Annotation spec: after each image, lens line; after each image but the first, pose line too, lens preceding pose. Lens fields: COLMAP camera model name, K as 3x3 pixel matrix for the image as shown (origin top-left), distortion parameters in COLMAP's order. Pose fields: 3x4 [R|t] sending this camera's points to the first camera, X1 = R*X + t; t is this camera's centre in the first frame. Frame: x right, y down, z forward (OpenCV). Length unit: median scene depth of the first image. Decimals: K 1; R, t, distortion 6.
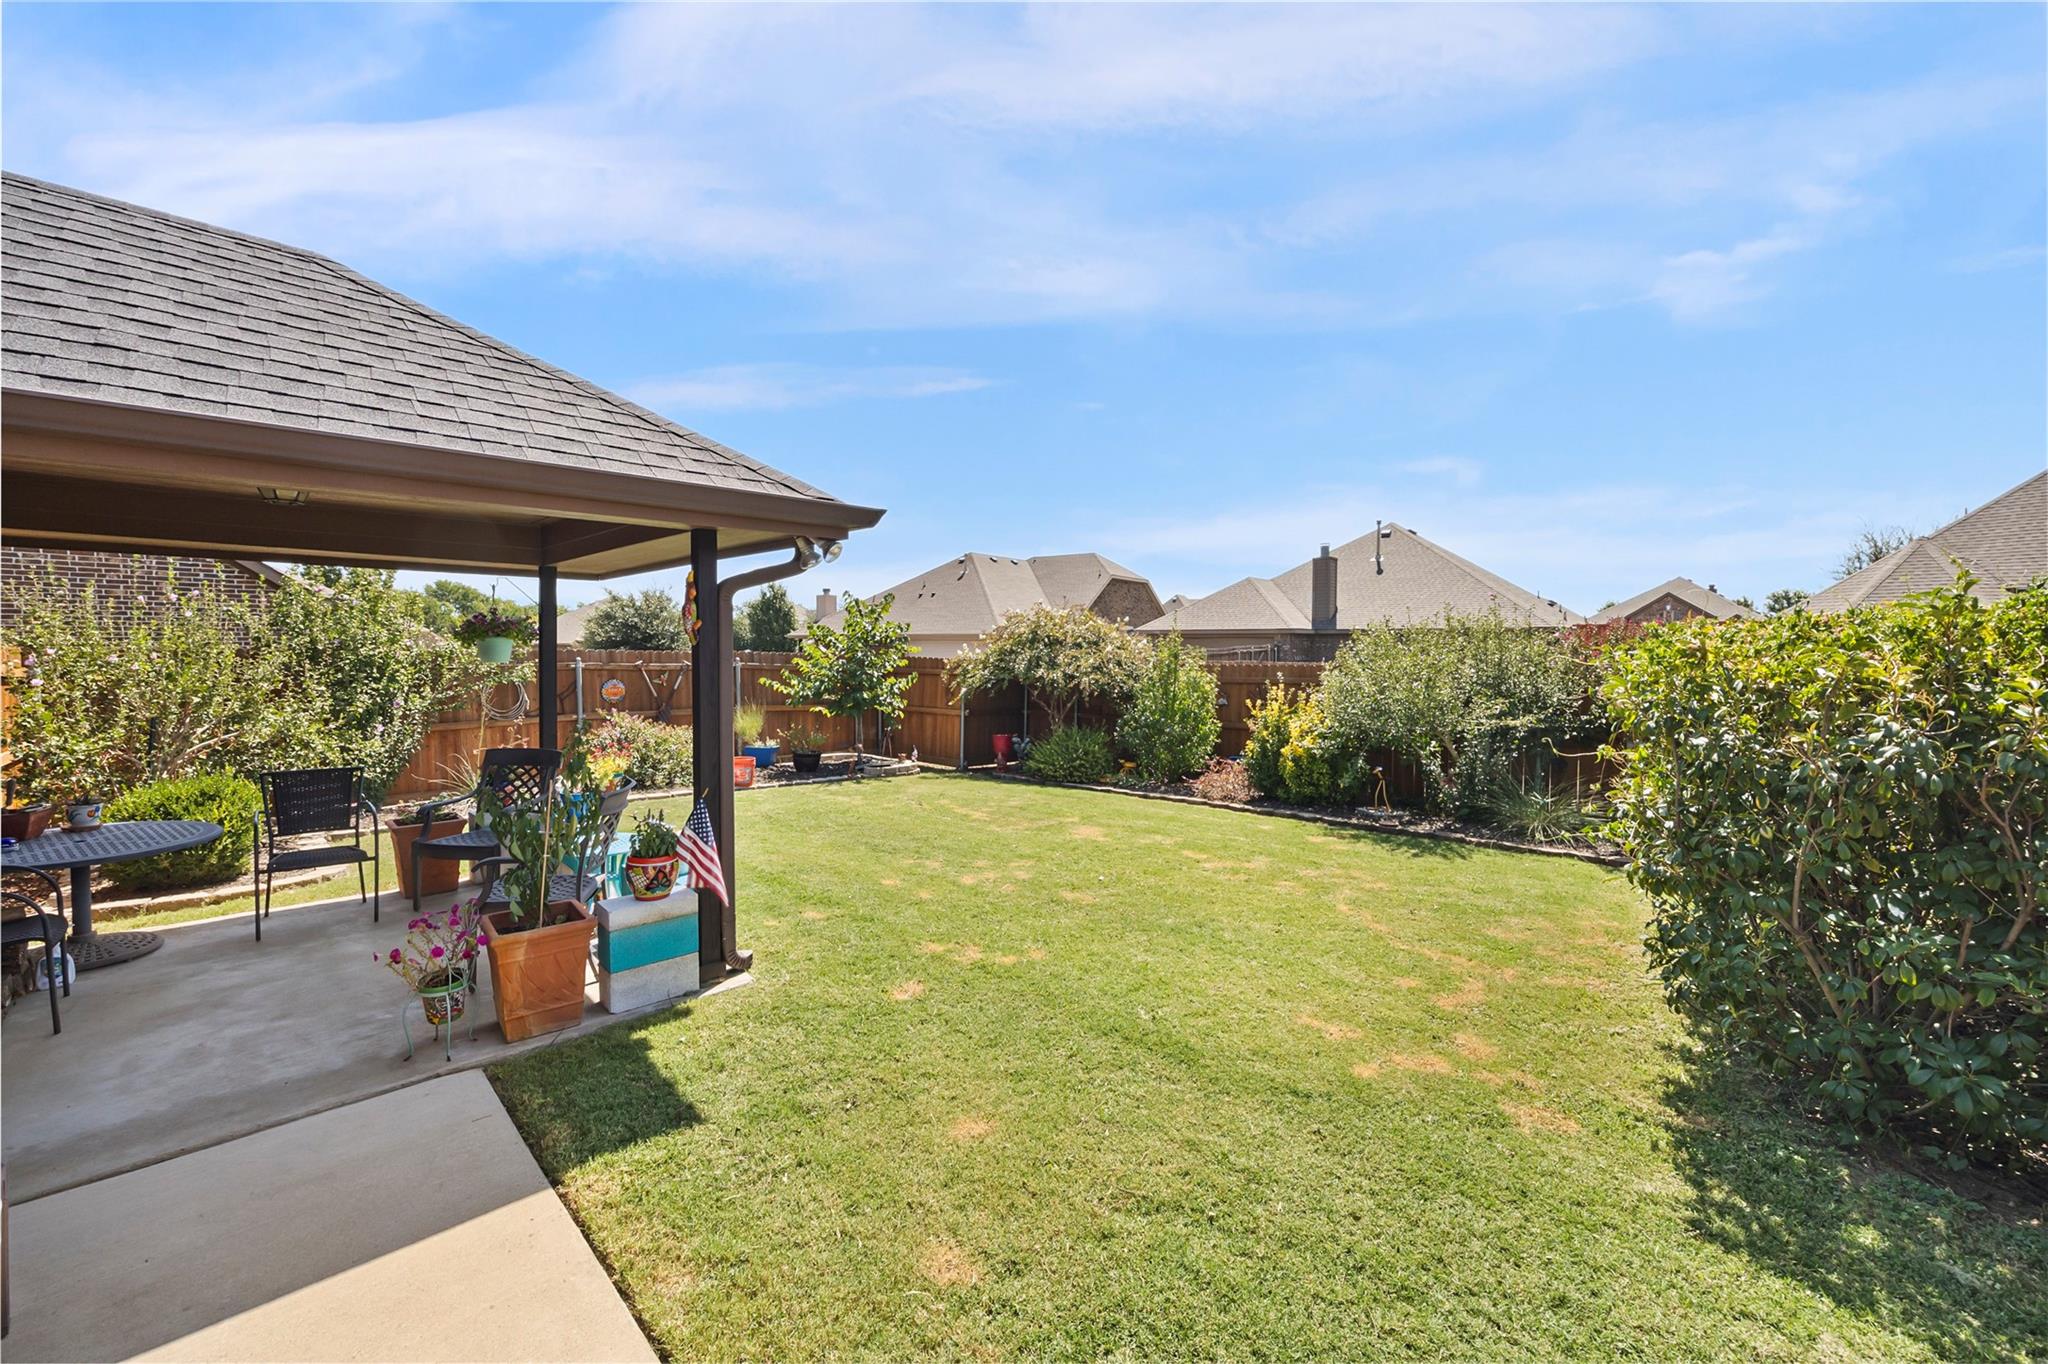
lens RADIAL K [[820.3, 0, 1028.4], [0, 820.3, 675.1], [0, 0, 1]] dist [-0.004062, -0.000345]
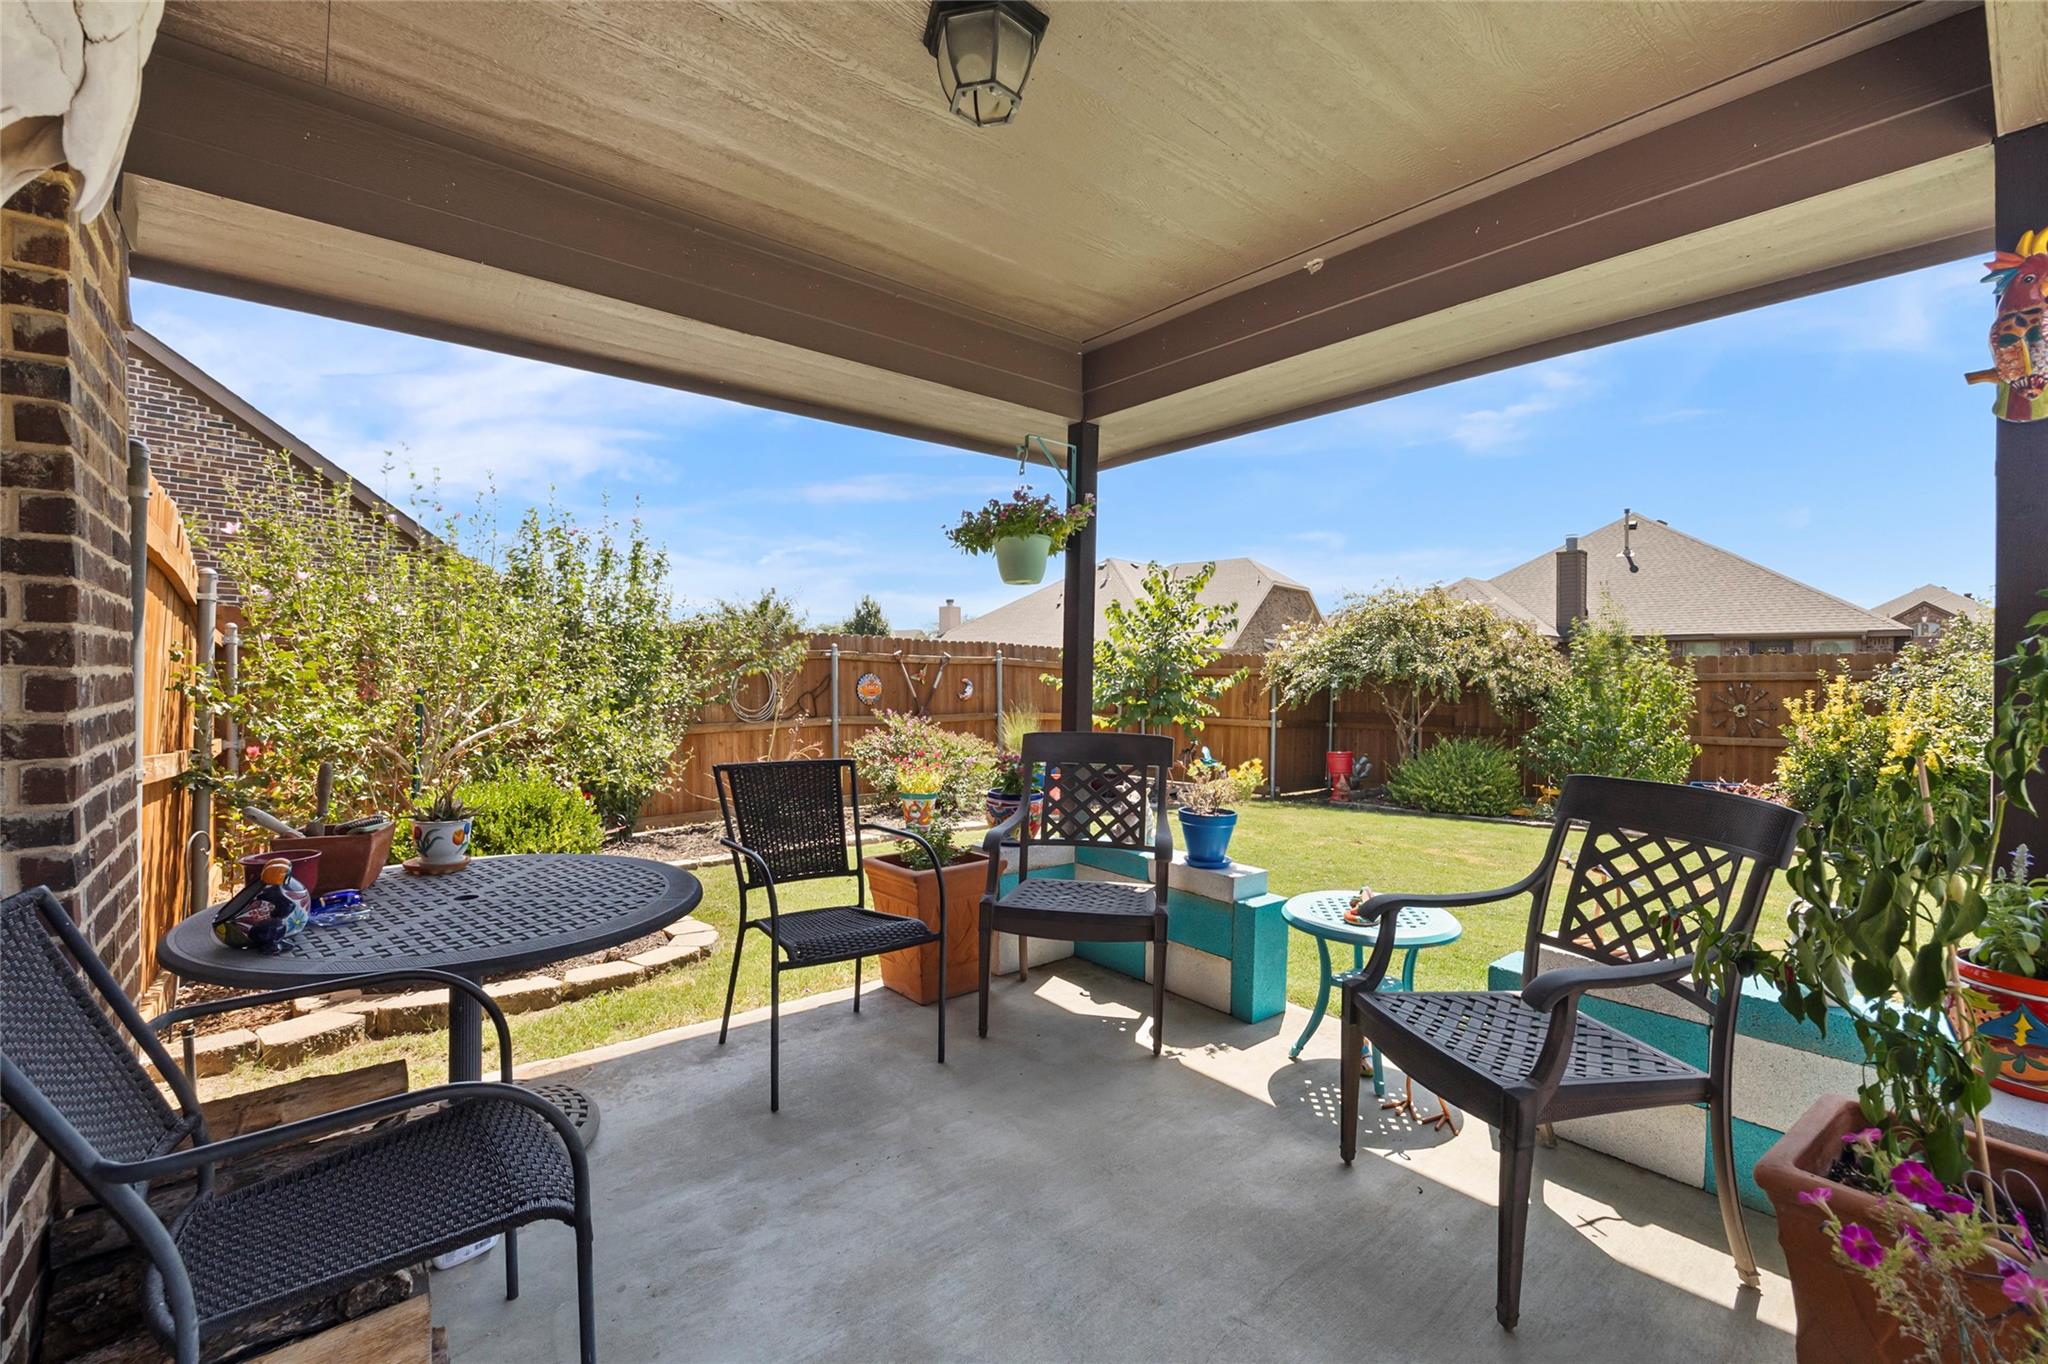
lens RADIAL K [[864.1, 0, 1024.0], [0, 864.1, 682.0], [0, 0, 1]] dist [-0.001042, -0.000037]
pose [[0.996759, 0.001664, -0.080425, -0.279369], [-0.003714, 0.999672, -0.025347, 0.031787], [0.080356, 0.025563, 0.996438, 0.184649]]
